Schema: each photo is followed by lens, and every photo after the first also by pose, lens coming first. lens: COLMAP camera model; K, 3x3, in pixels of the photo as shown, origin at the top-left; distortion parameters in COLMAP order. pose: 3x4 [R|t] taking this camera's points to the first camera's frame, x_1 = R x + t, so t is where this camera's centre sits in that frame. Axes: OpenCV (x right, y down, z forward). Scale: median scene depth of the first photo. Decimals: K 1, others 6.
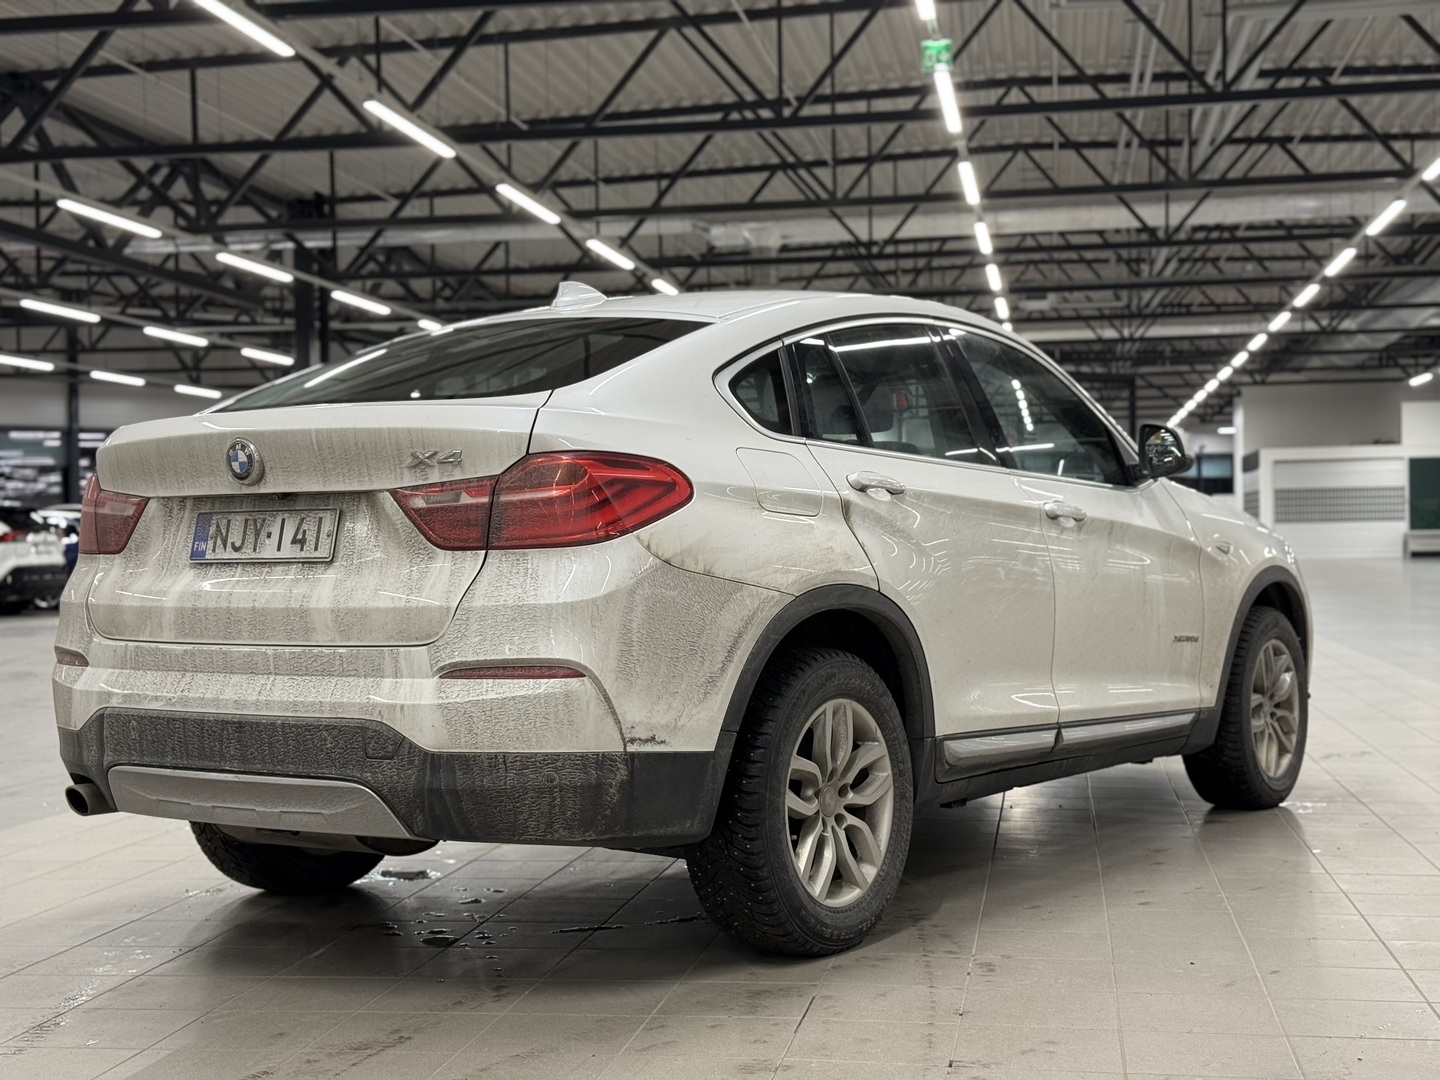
lens RADIAL K [[2044.6, 0, 724.3], [0, 2044.6, 529.5], [0, 0, 1]] dist [0.080075, 0.000000]
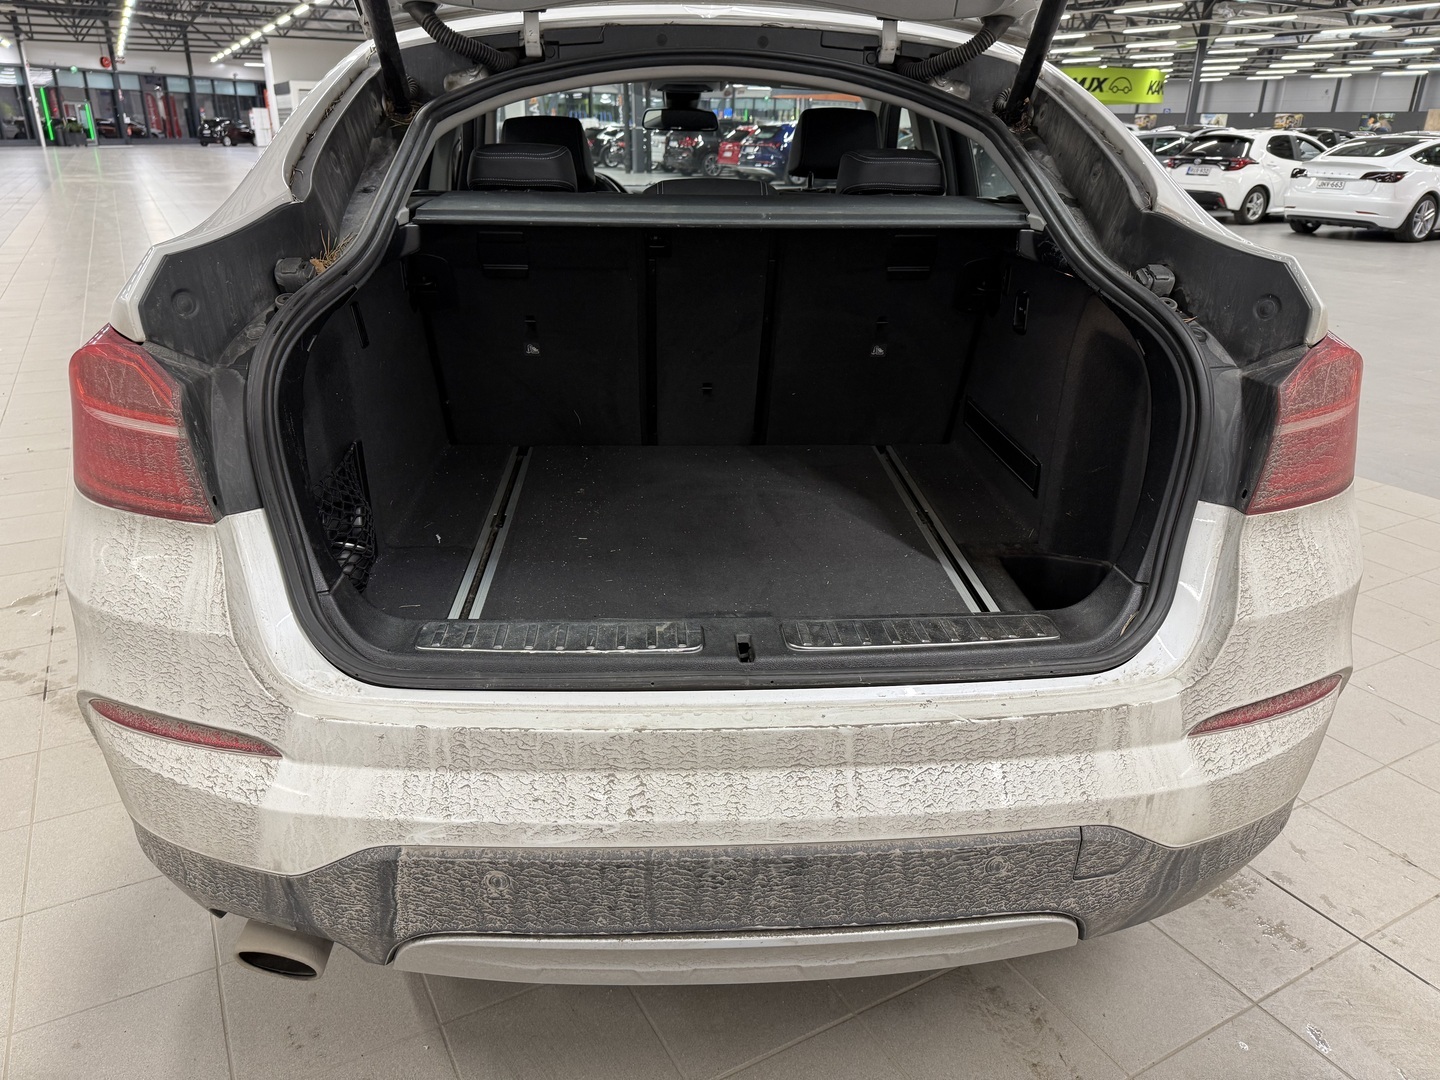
lens RADIAL K [[1034.7, 0, 728.6], [0, 1034.7, 541.4], [0, 0, 1]] dist [0.041067, -0.036145]
pose [[0.786902, -0.200977, 0.583433, -0.384811], [-0.028128, 0.932812, 0.359265, -0.081465], [-0.616437, -0.299117, 0.728378, 0.815931]]
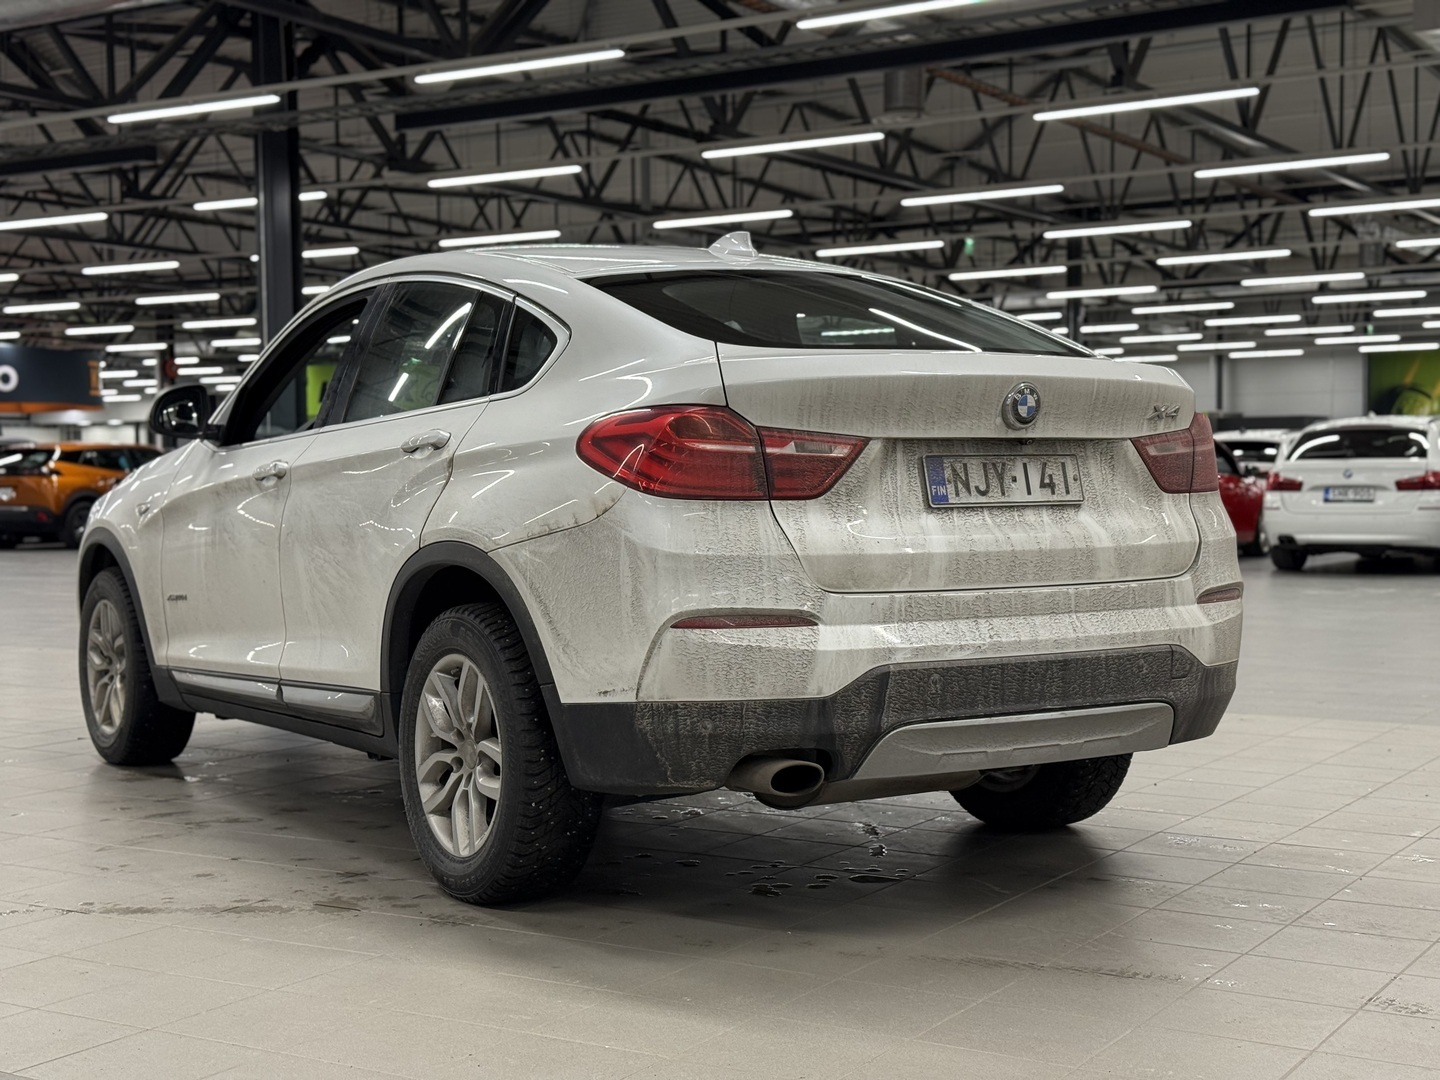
lens RADIAL K [[2044.6, 0, 719.0], [0, 2044.6, 547.6], [0, 0, 1]] dist [0.080075, 0.000000]
pose [[0.390969, -0.013594, 0.920304, -1.214539], [0.006853, 0.999906, 0.011858, 0.023618], [-0.920378, 0.001671, 0.391025, 0.740397]]
